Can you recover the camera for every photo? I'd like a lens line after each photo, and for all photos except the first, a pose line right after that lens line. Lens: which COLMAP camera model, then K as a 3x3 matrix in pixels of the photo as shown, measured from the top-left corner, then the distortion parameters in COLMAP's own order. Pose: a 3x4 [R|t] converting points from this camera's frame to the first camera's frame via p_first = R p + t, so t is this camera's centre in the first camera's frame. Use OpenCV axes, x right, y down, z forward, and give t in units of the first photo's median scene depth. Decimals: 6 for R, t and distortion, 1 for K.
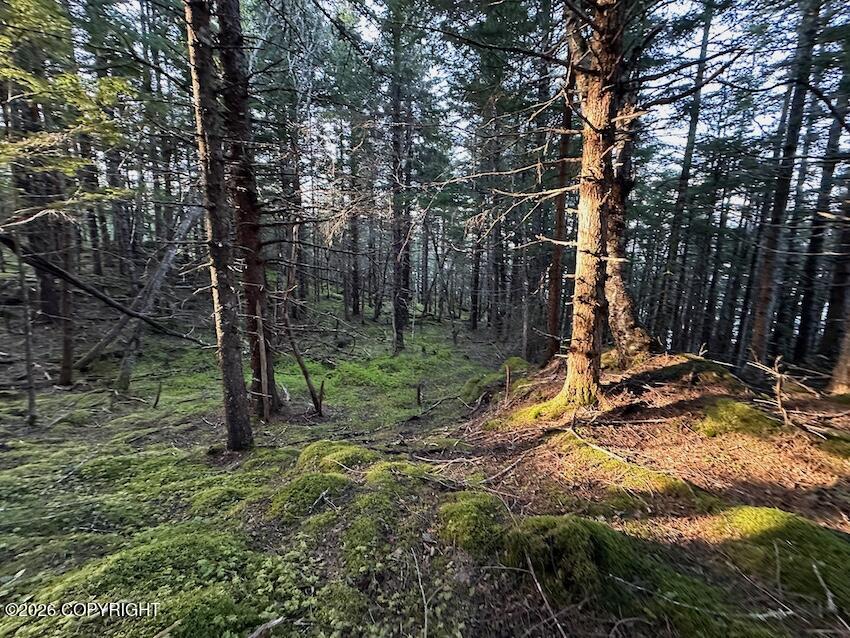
lens RADIAL K [[341.2, 0, 424.3], [0, 341.2, 315.2], [0, 0, 1]] dist [-0.001338, -0.000147]
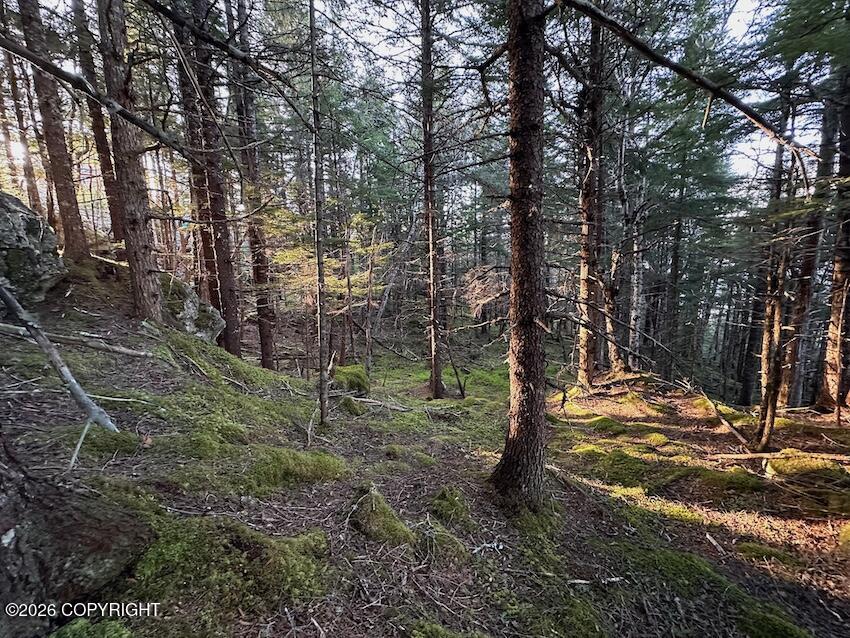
lens RADIAL K [[341.2, 0, 423.1], [0, 341.2, 321.4], [0, 0, 1]] dist [-0.001338, -0.000147]
pose [[0.930075, 0.013494, -0.367122, 0.307446], [-0.019542, 0.999728, -0.012761, -0.164325], [0.366850, 0.019043, 0.930085, -1.549694]]
